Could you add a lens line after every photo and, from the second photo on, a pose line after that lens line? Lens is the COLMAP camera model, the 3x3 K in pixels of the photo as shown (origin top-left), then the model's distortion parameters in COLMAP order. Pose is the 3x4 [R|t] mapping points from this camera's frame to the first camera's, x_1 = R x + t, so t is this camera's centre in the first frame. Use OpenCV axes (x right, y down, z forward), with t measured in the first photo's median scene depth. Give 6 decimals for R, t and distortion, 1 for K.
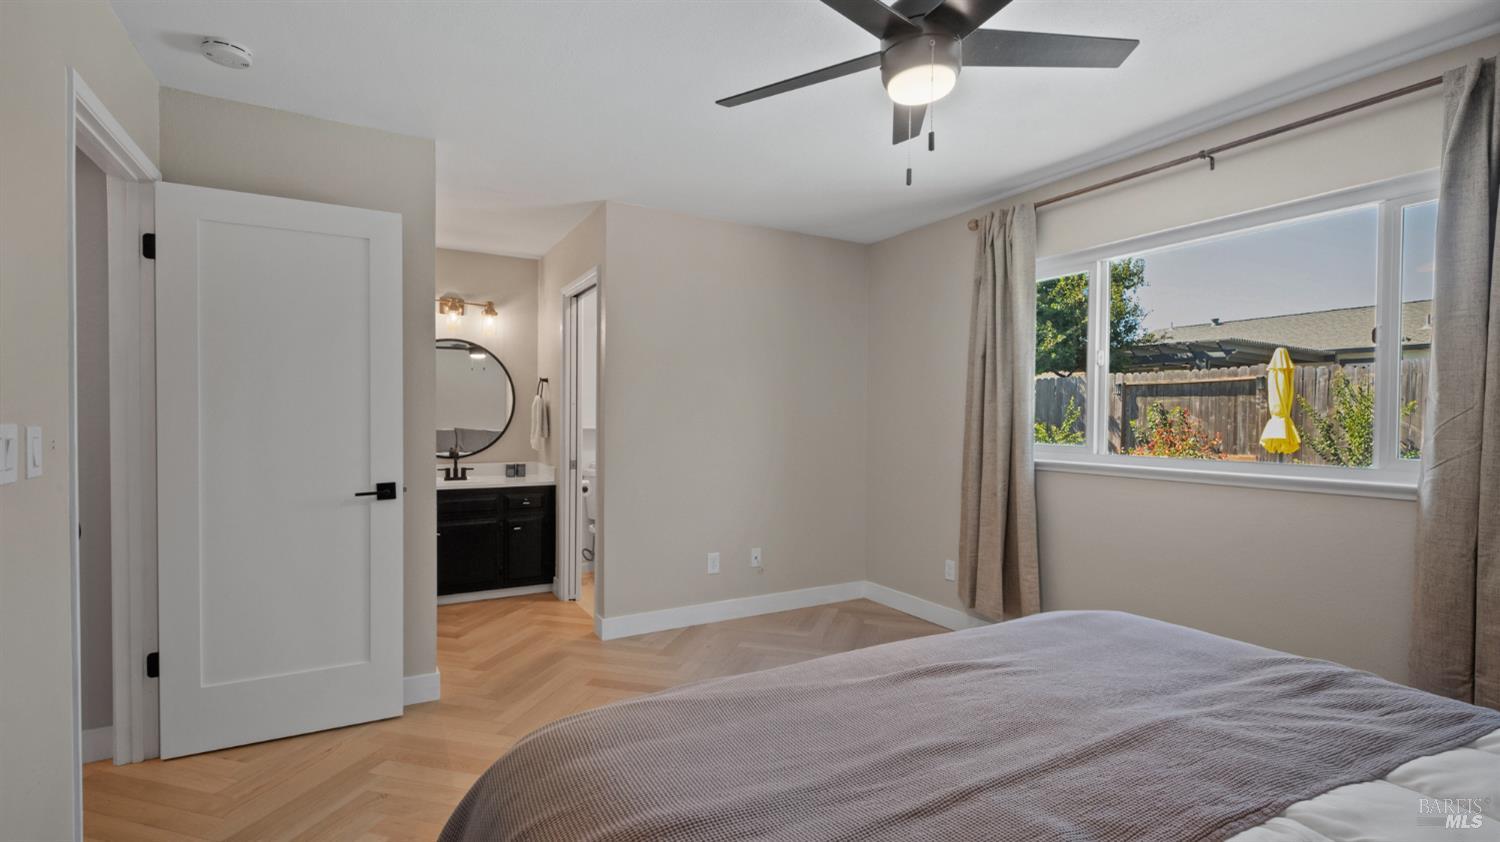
lens RADIAL K [[672.9, 0, 739.9], [0, 672.9, 421.8], [0, 0, 1]] dist [0.010313, -0.007182]
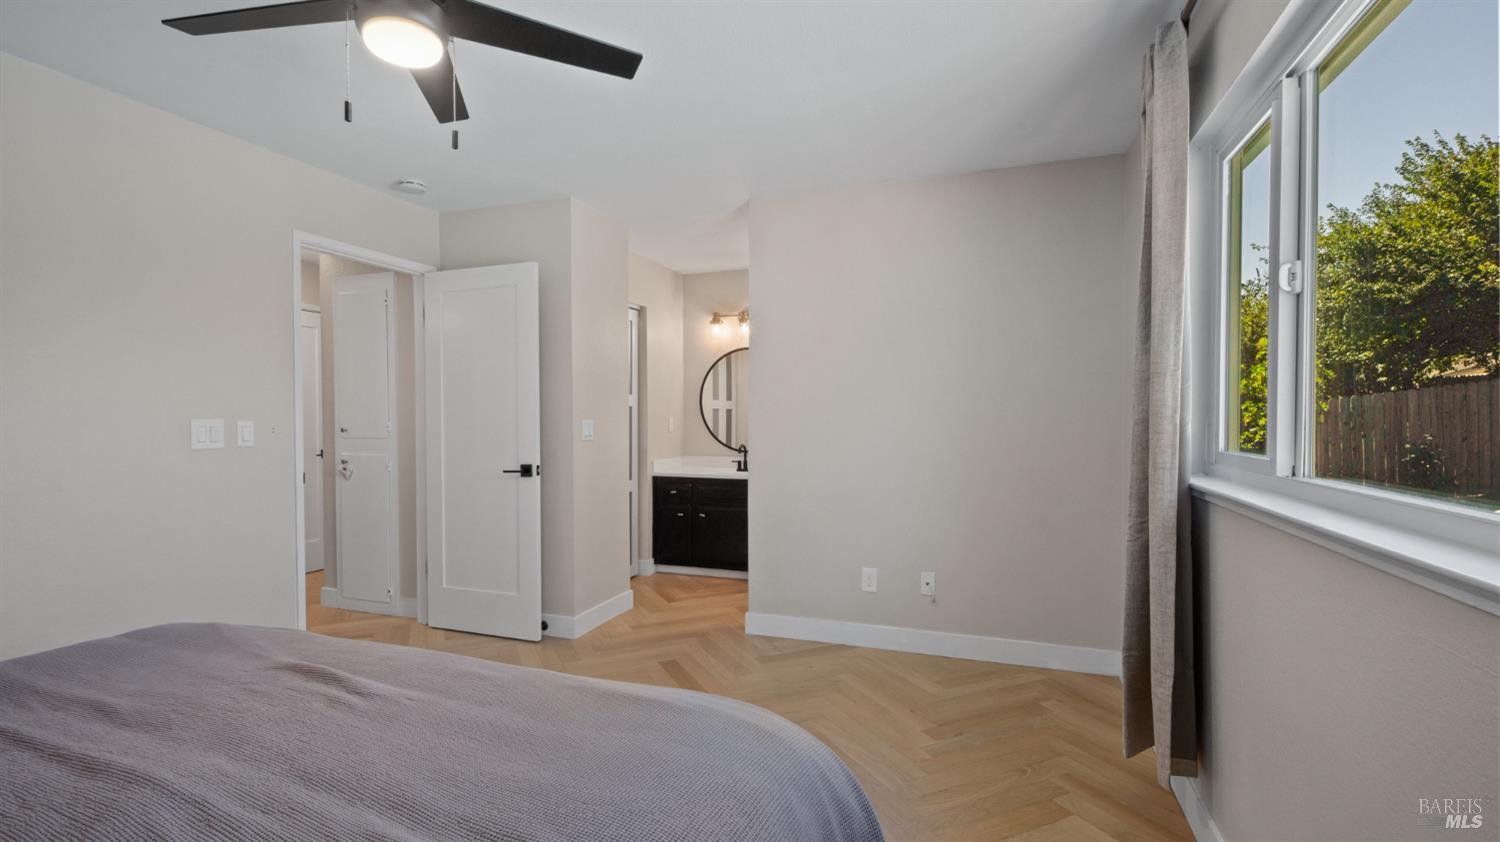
lens RADIAL K [[672.9, 0, 749.9], [0, 672.9, 427.0], [0, 0, 1]] dist [0.010313, -0.007182]
pose [[0.648737, 0.002817, -0.761007, 0.519953], [0.001577, 0.999986, 0.005047, 0.006748], [0.761011, -0.004474, 0.648724, 0.313097]]
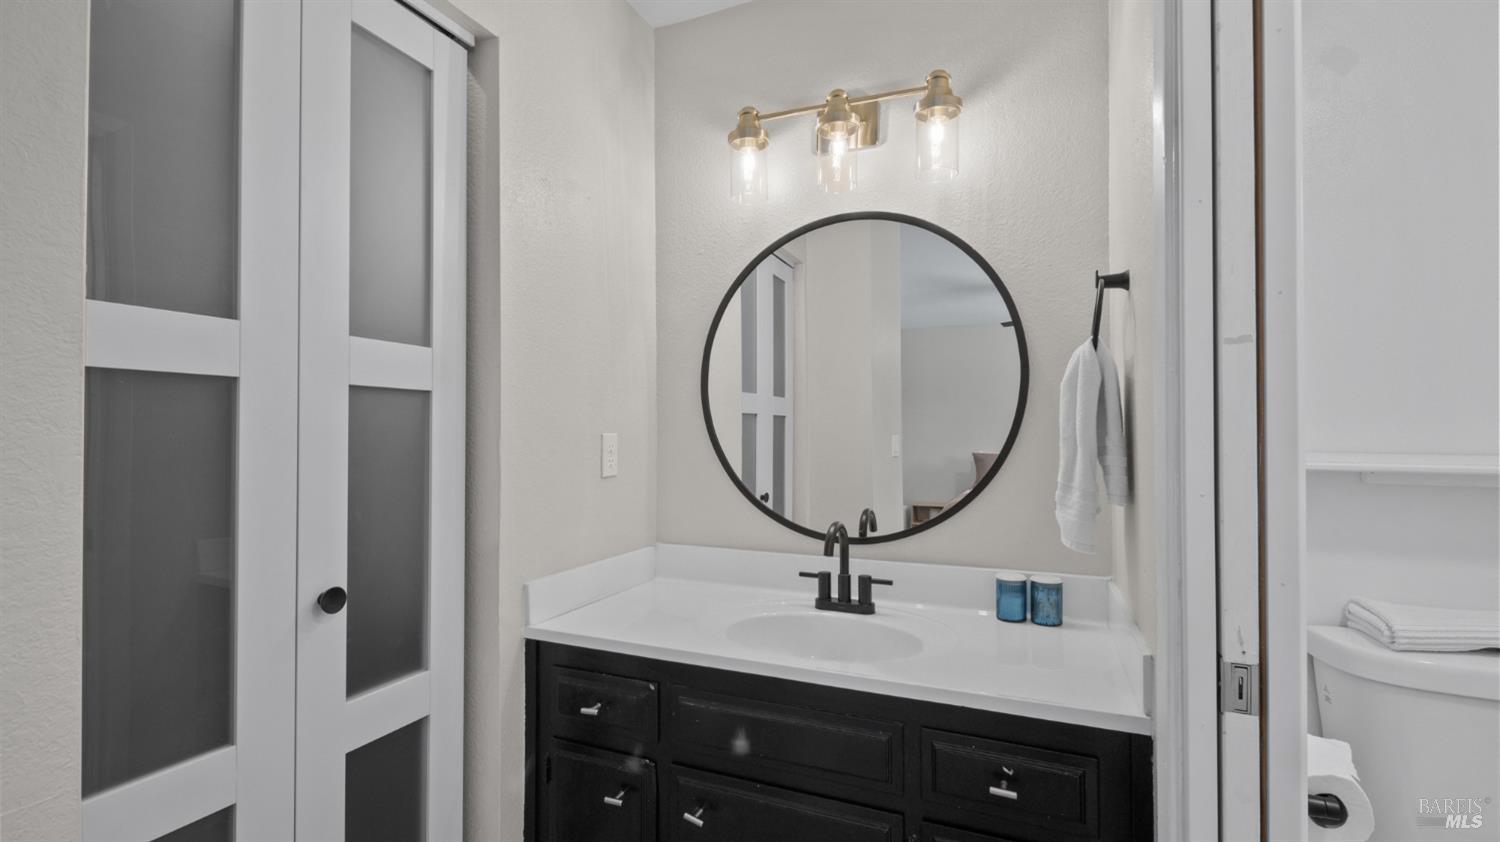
lens RADIAL K [[672.9, 0, 748.4], [0, 672.9, 424.6], [0, 0, 1]] dist [0.010313, -0.007182]
pose [[0.605847, -0.021806, -0.795282, -0.202842], [0.001598, 0.999656, -0.026192, 0.000384], [0.795579, 0.014597, 0.605674, 0.871430]]
